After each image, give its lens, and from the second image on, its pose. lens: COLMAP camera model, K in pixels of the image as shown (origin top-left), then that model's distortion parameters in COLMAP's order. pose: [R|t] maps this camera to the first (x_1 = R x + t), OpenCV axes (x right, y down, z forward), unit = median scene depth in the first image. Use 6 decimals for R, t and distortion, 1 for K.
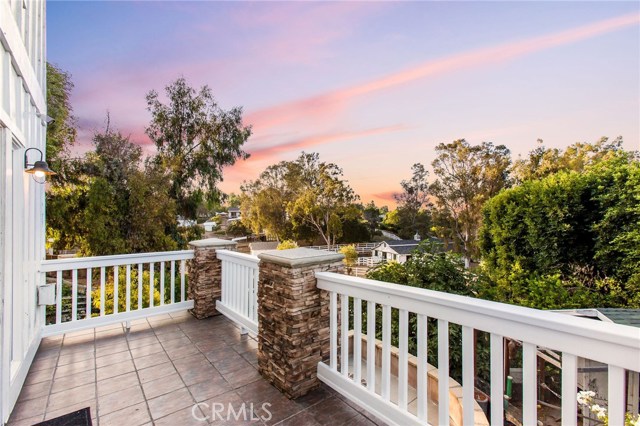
lens RADIAL K [[286.3, 0, 326.0], [0, 286.3, 207.4], [0, 0, 1]] dist [0.001787, 0.003497]
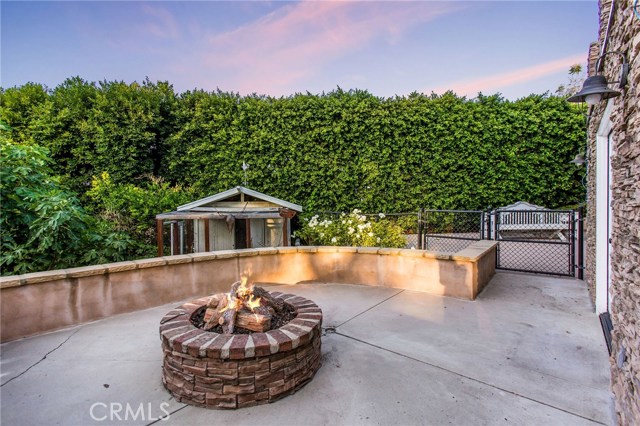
lens RADIAL K [[286.3, 0, 318.0], [0, 286.3, 215.5], [0, 0, 1]] dist [0.001787, 0.003497]
pose [[-0.157039, -0.020878, 0.987372, -0.050044], [-0.038596, 0.999142, 0.014989, 0.065425], [-0.986838, -0.035755, -0.157710, 0.123864]]
